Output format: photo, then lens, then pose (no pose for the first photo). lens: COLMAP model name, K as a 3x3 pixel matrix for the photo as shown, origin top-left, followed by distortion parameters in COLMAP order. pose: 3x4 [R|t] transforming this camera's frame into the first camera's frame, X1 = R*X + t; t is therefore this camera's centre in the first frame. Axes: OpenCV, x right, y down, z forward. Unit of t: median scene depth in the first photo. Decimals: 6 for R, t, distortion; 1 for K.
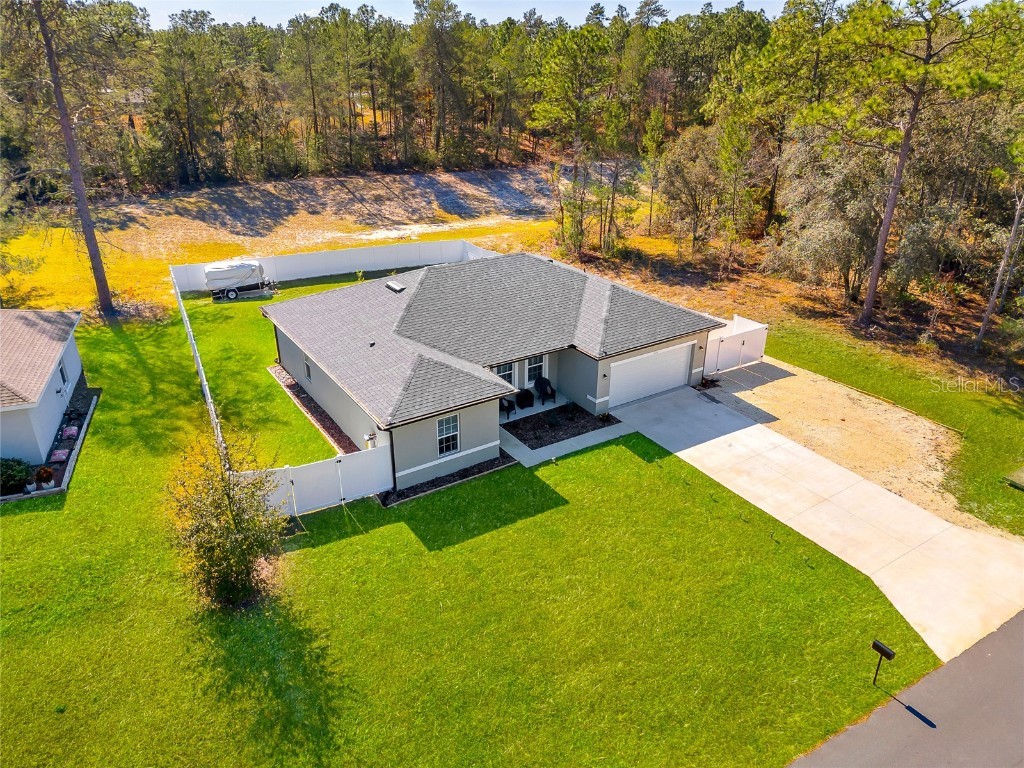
lens RADIAL K [[716.7, 0, 511.2], [0, 716.7, 380.5], [0, 0, 1]] dist [0.082880, -0.082401]
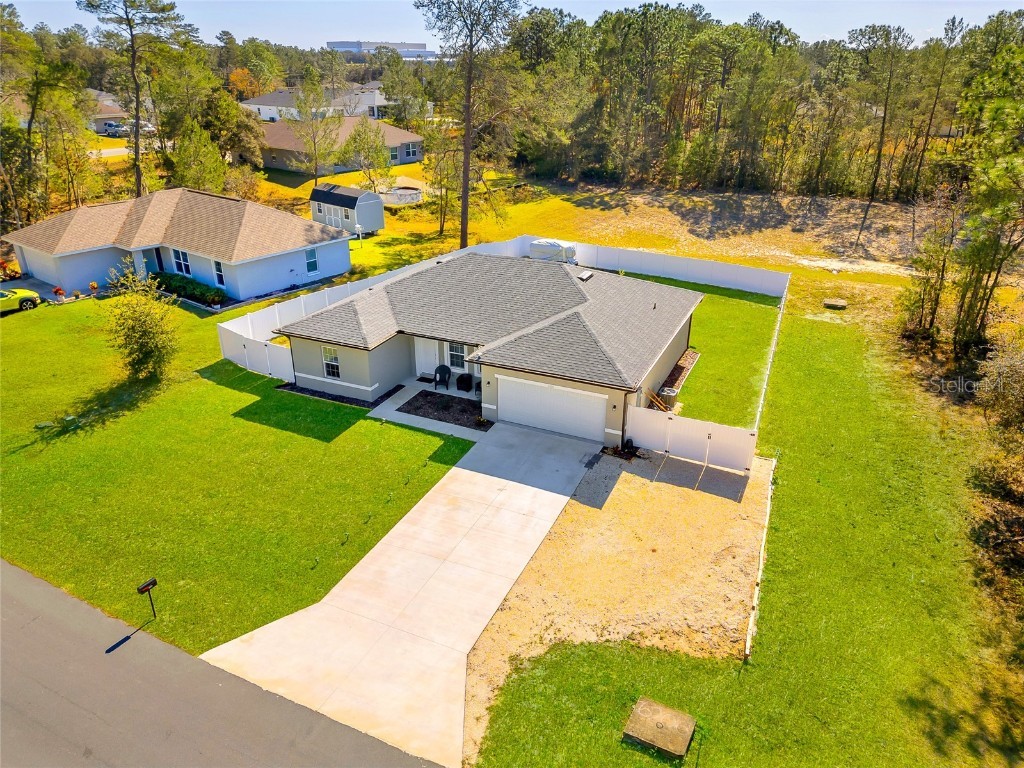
lens RADIAL K [[716.7, 0, 511.2], [0, 716.7, 380.5], [0, 0, 1]] dist [0.082880, -0.082401]
pose [[0.534288, 0.343674, -0.772285, 0.730581], [-0.355721, 0.920197, 0.163398, -0.147205], [0.766811, 0.187417, 0.613902, 0.308224]]
